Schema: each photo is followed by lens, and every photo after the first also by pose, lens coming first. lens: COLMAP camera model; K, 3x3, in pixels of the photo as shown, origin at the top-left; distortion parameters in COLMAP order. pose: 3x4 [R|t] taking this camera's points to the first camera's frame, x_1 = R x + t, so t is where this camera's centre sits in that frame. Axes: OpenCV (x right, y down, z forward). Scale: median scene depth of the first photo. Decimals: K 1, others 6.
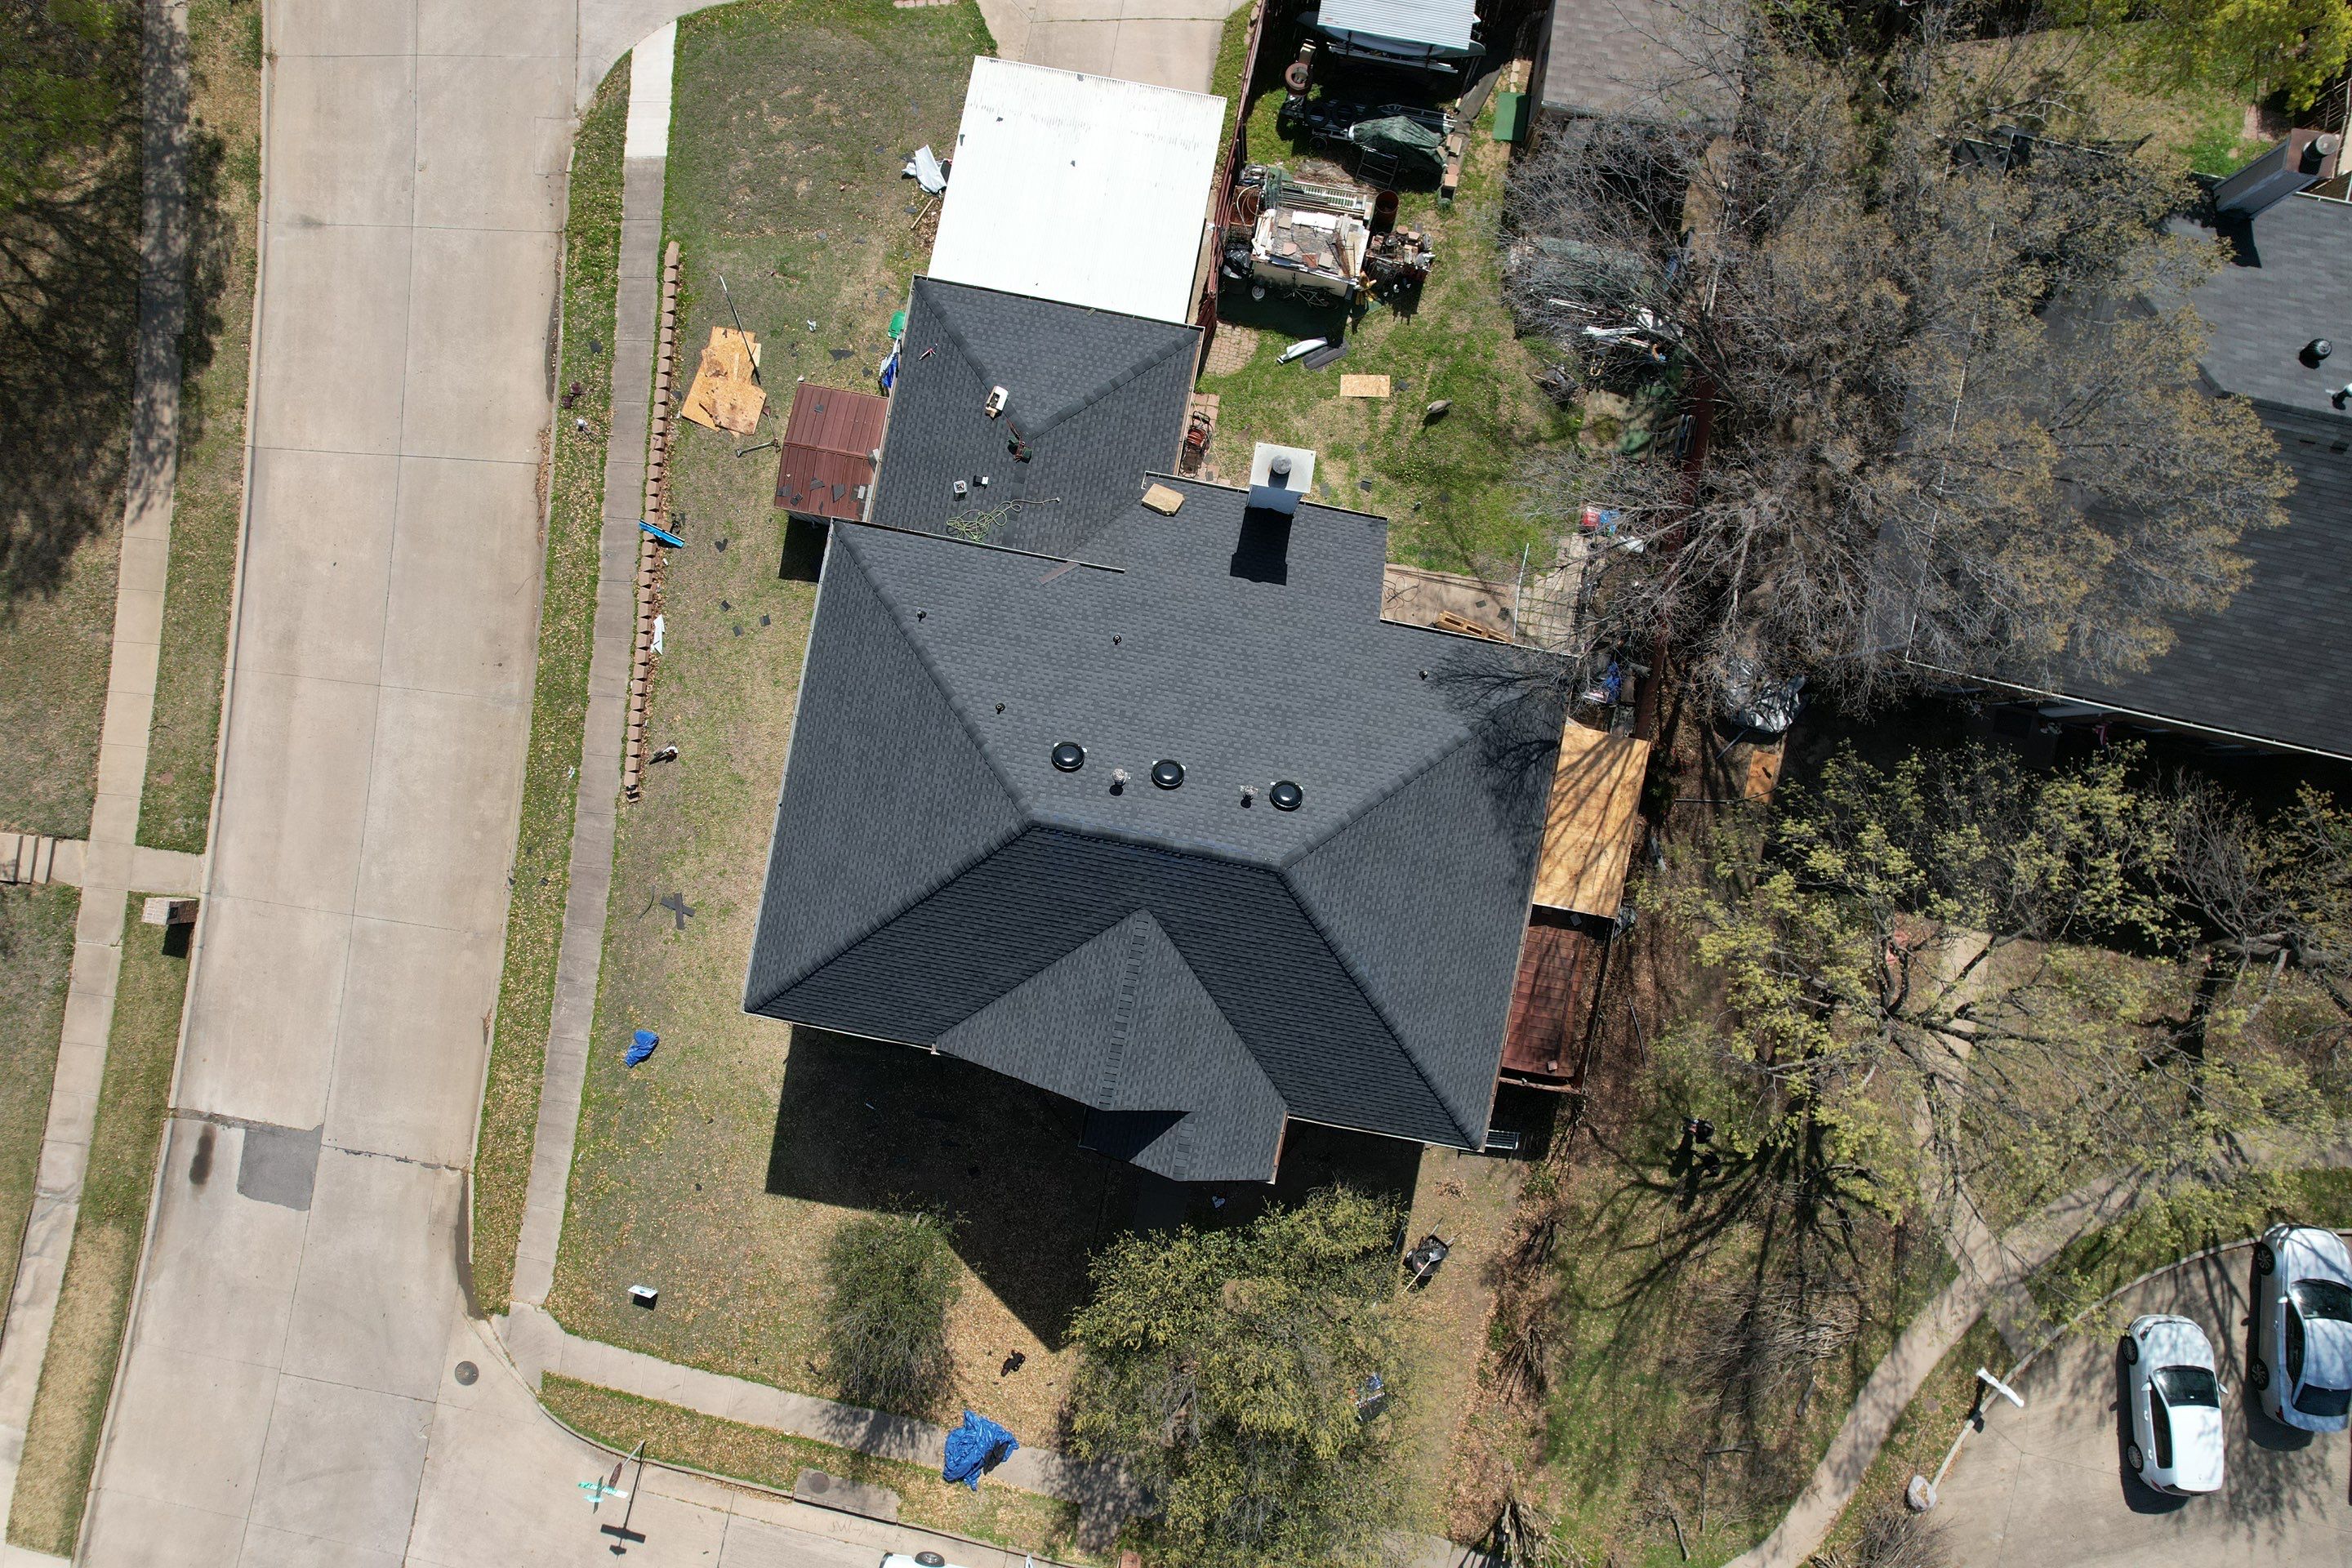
lens RADIAL K [[1508.3, 0, 1172.8], [0, 1508.3, 783.5], [0, 0, 1]] dist [-0.083520, 0.078365]
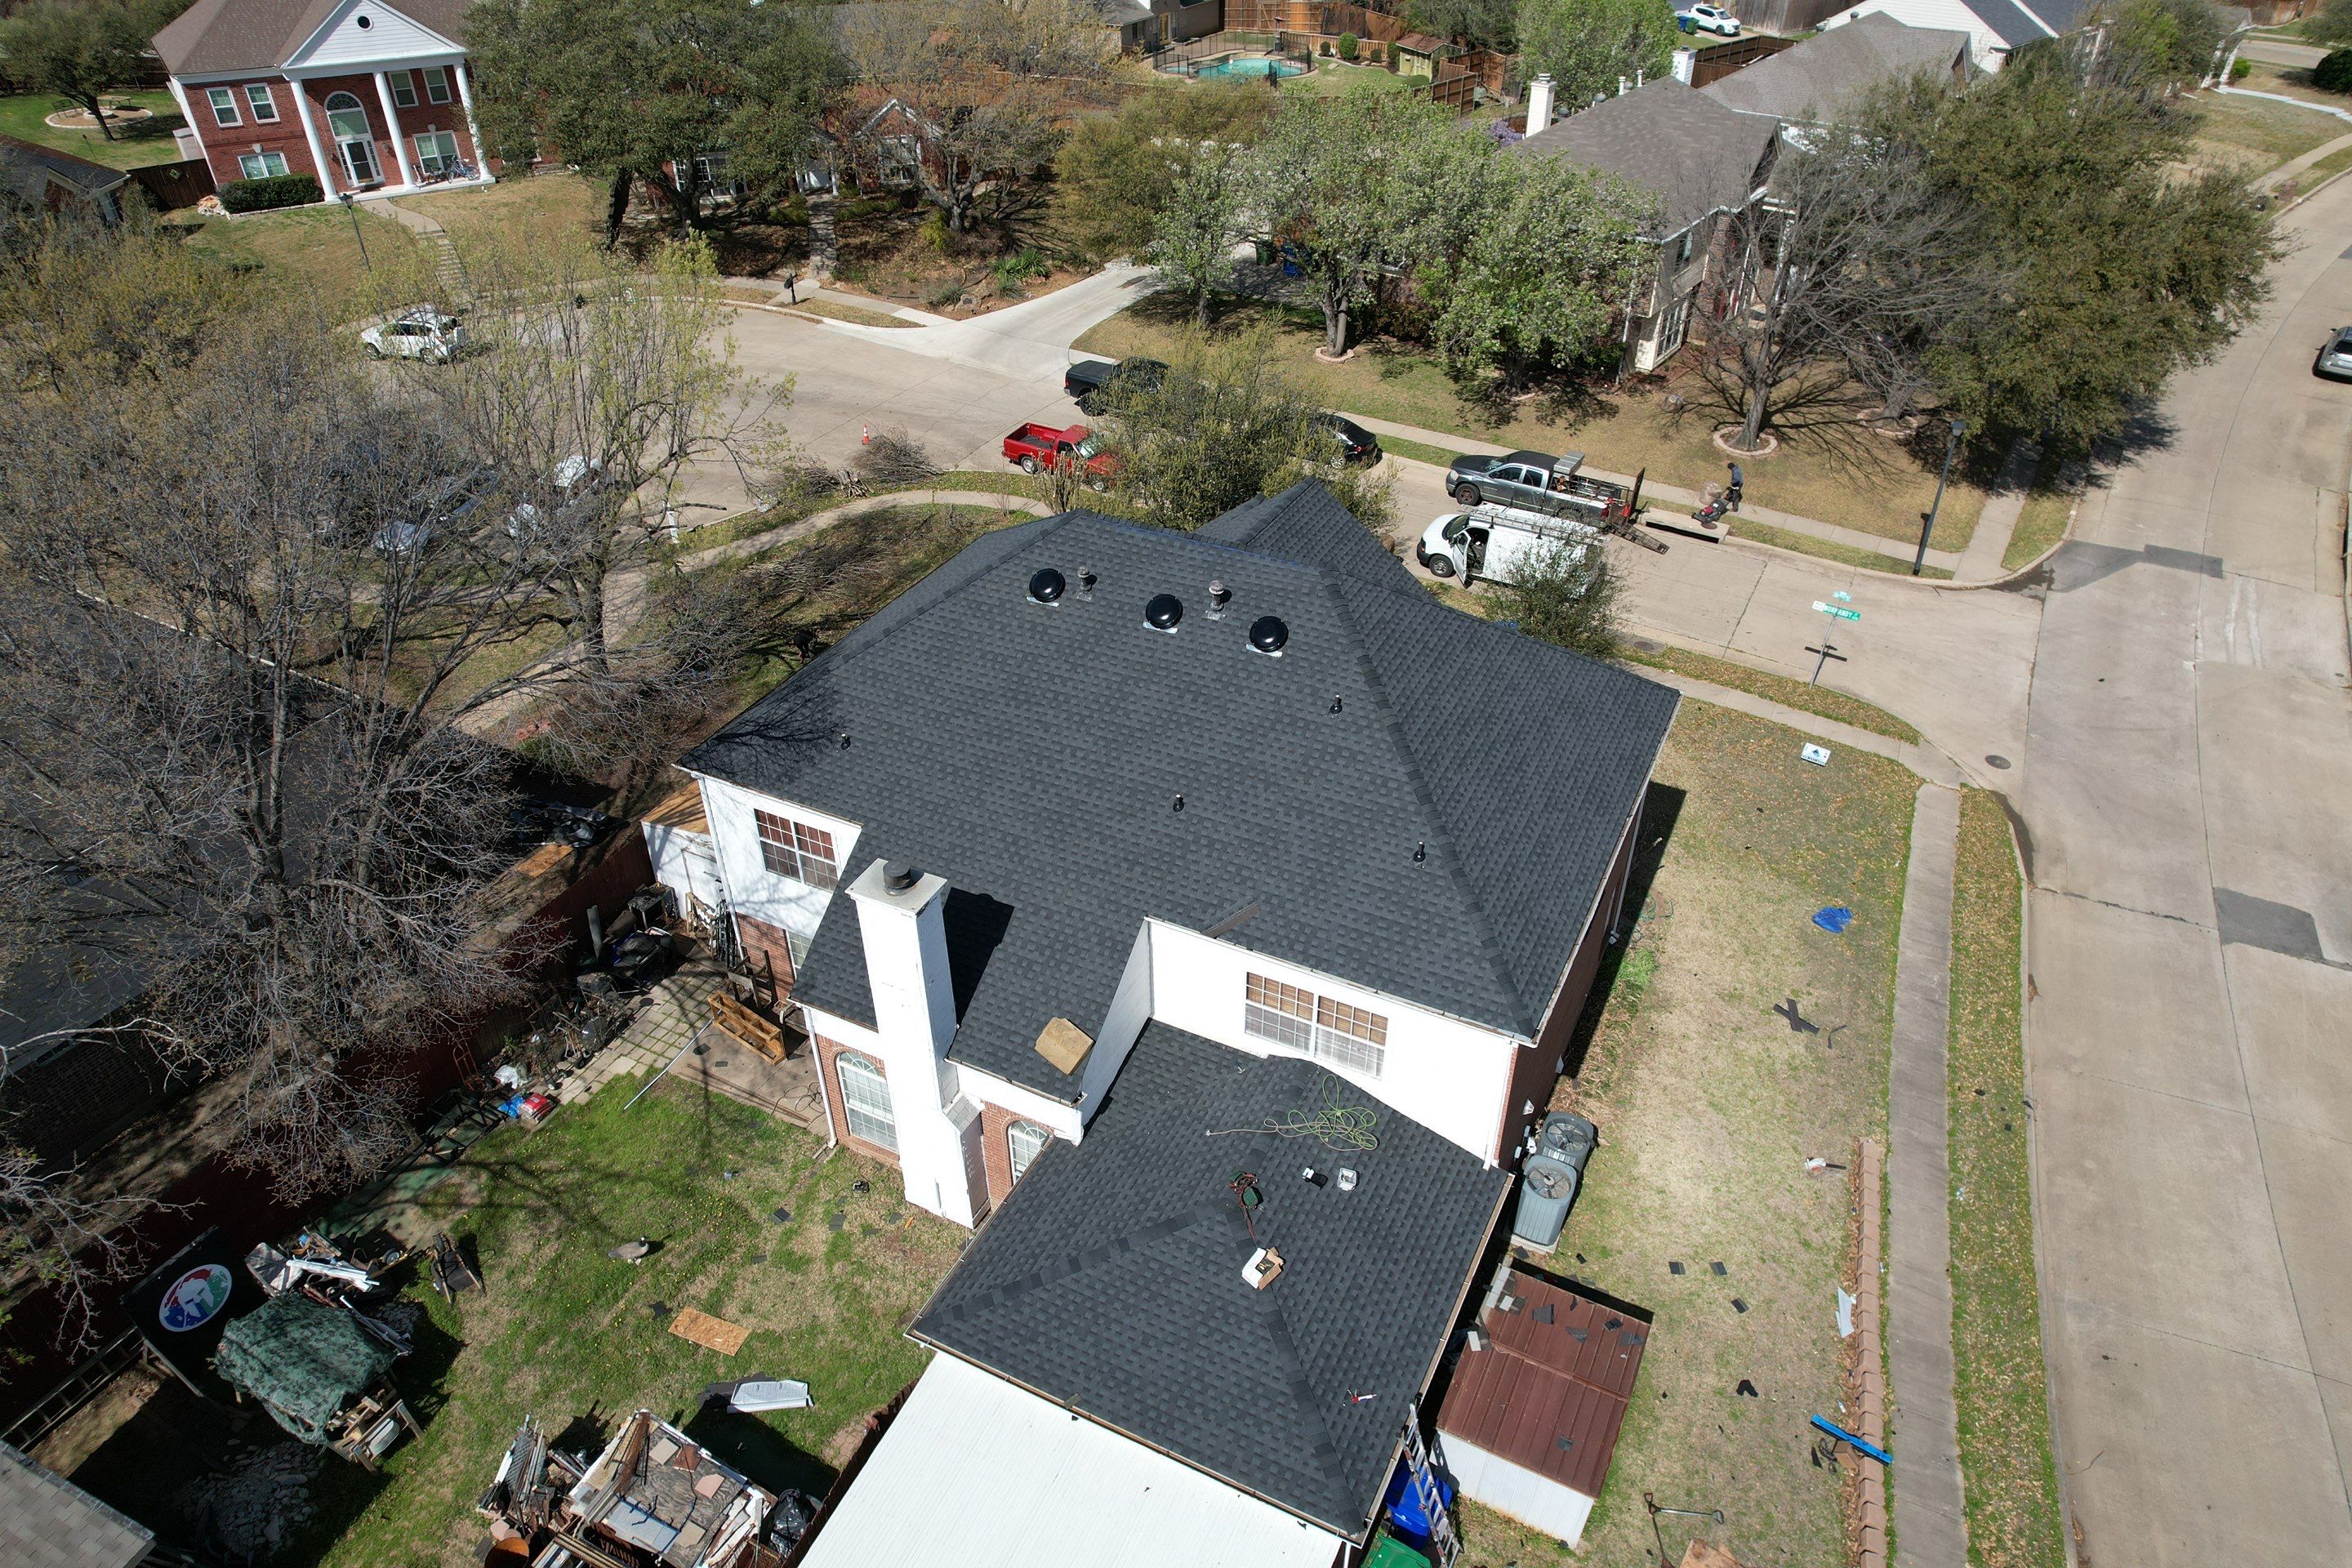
lens RADIAL K [[1508.3, 0, 1172.8], [0, 1508.3, 783.5], [0, 0, 1]] dist [-0.083520, 0.078365]
pose [[-0.961122, -0.153410, 0.229587, -0.173450], [0.275996, -0.559109, 0.781808, -0.572502], [0.008427, 0.814778, 0.579712, 0.428589]]
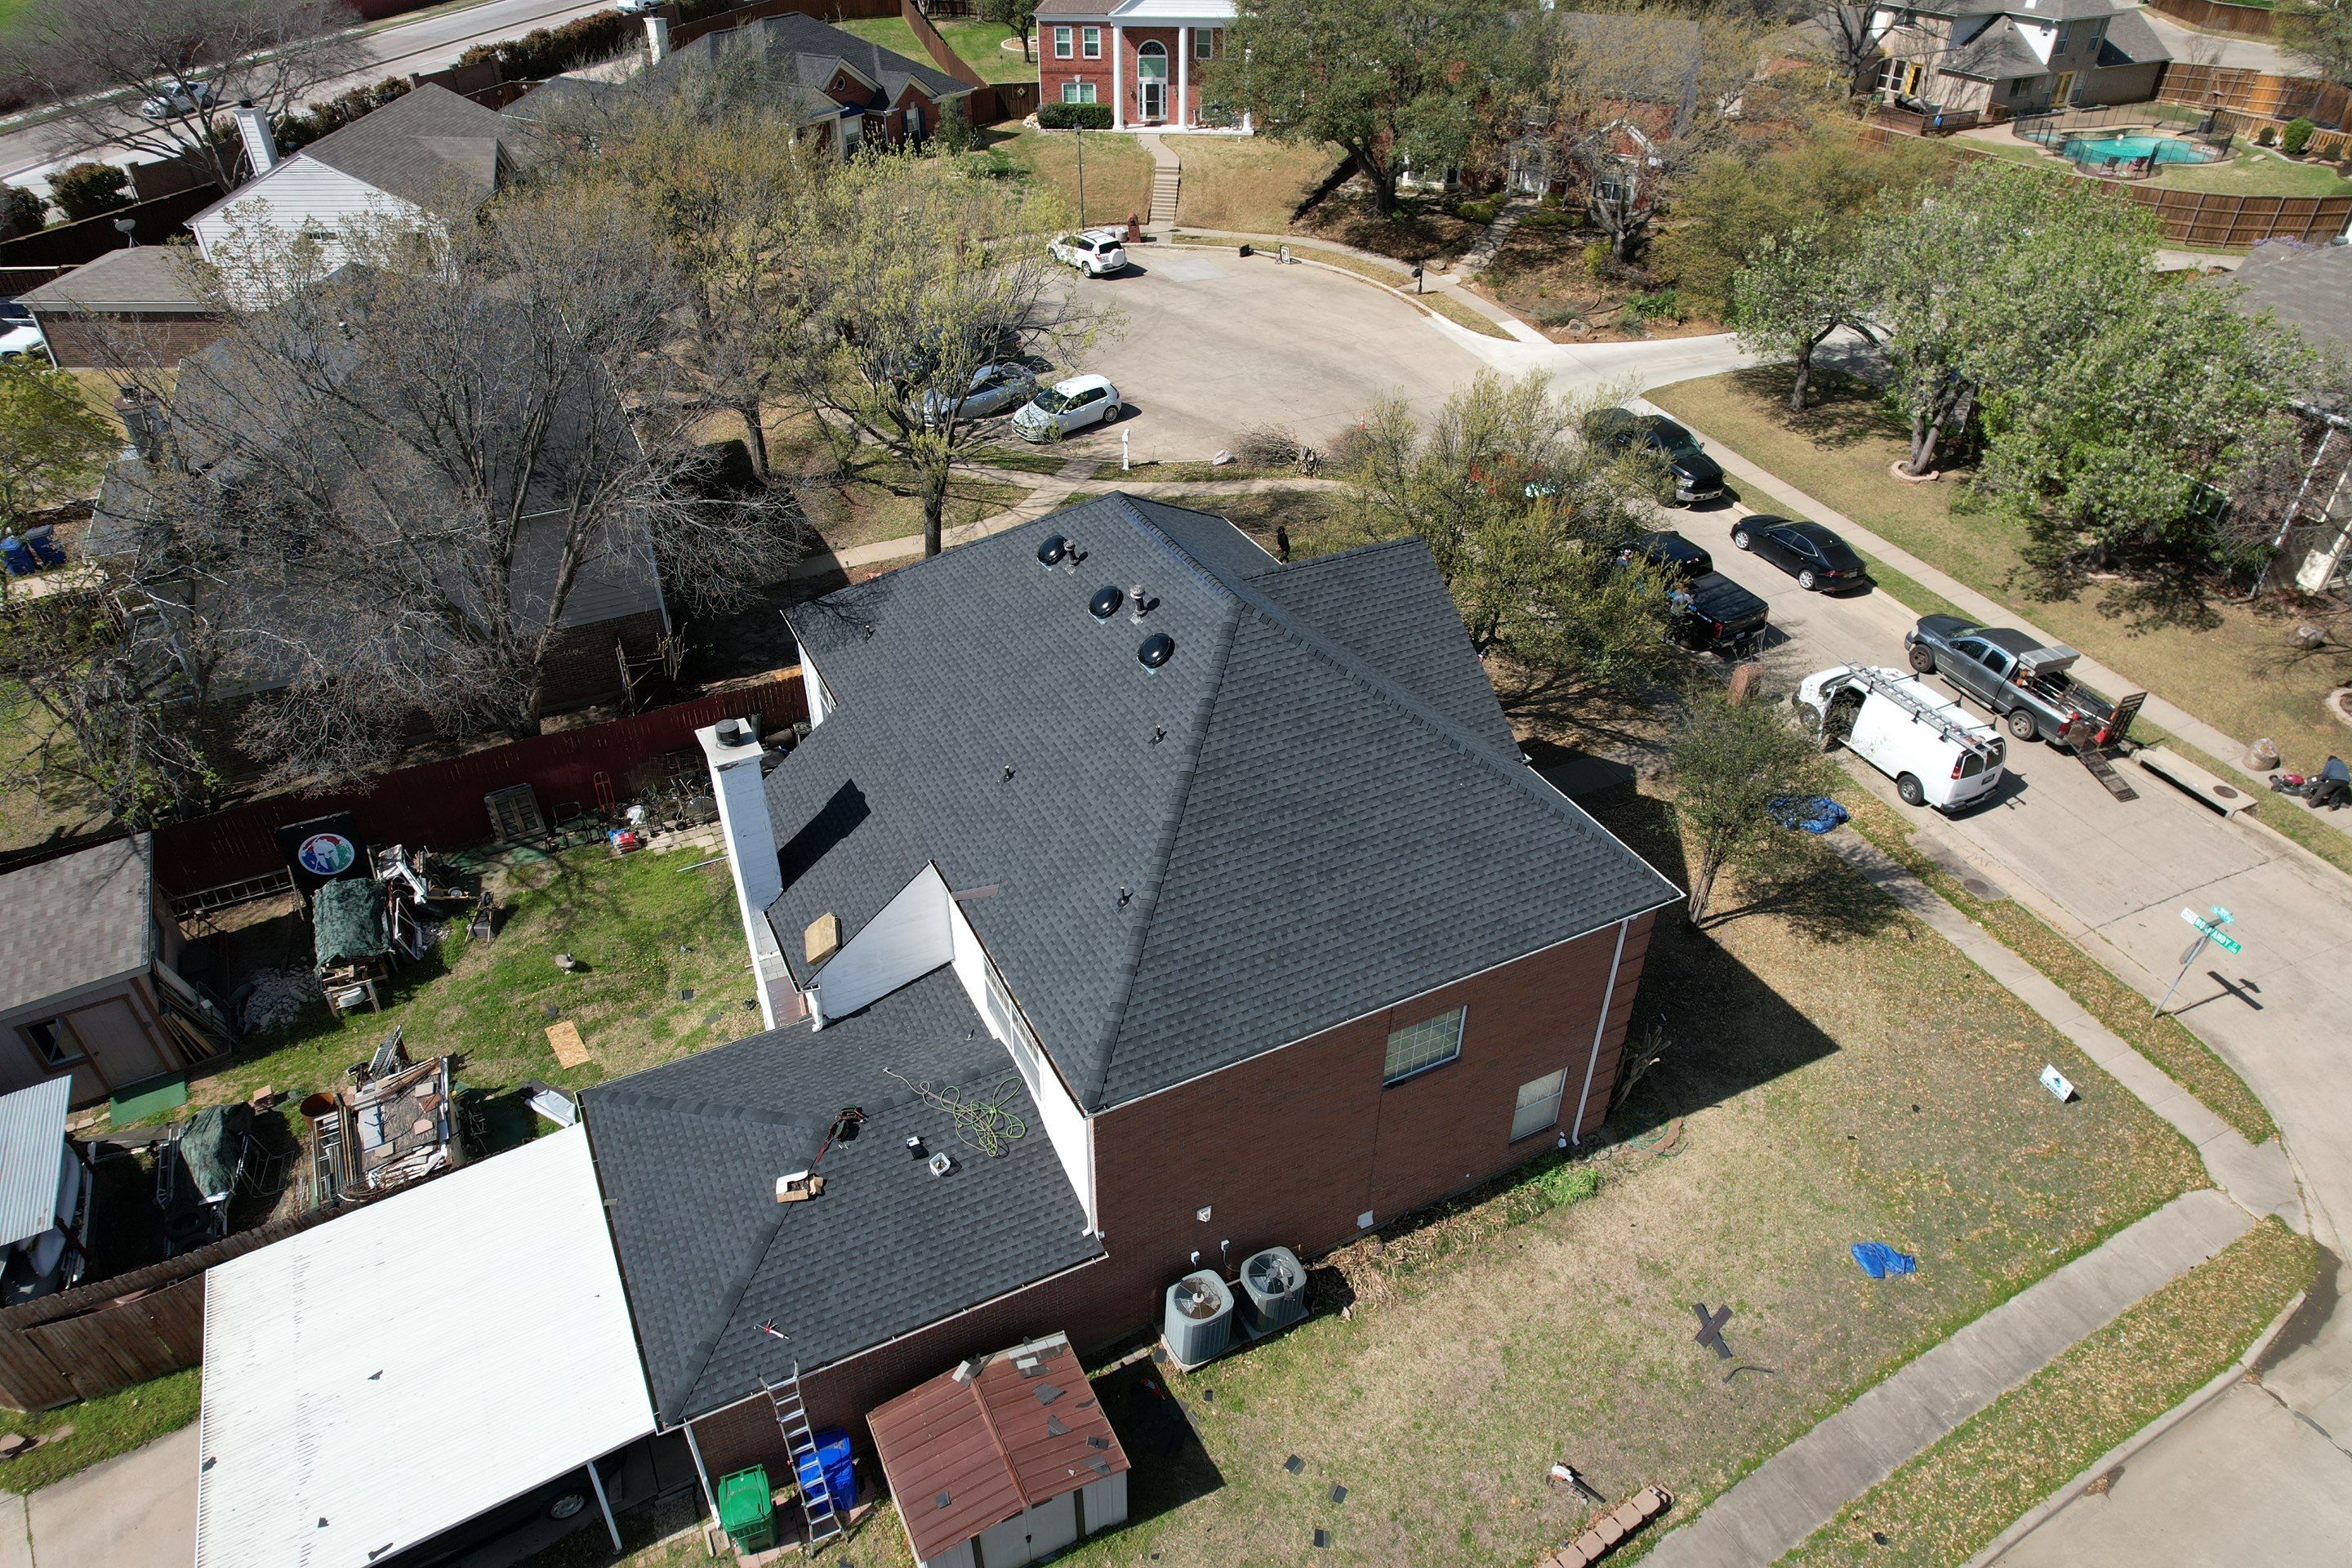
lens RADIAL K [[1508.3, 0, 1172.8], [0, 1508.3, 783.5], [0, 0, 1]] dist [-0.083520, 0.078365]
pose [[-0.605839, -0.457641, 0.650787, -0.504825], [0.795587, -0.348833, 0.495335, -0.347273], [0.000331, 0.817851, 0.575430, 0.430098]]
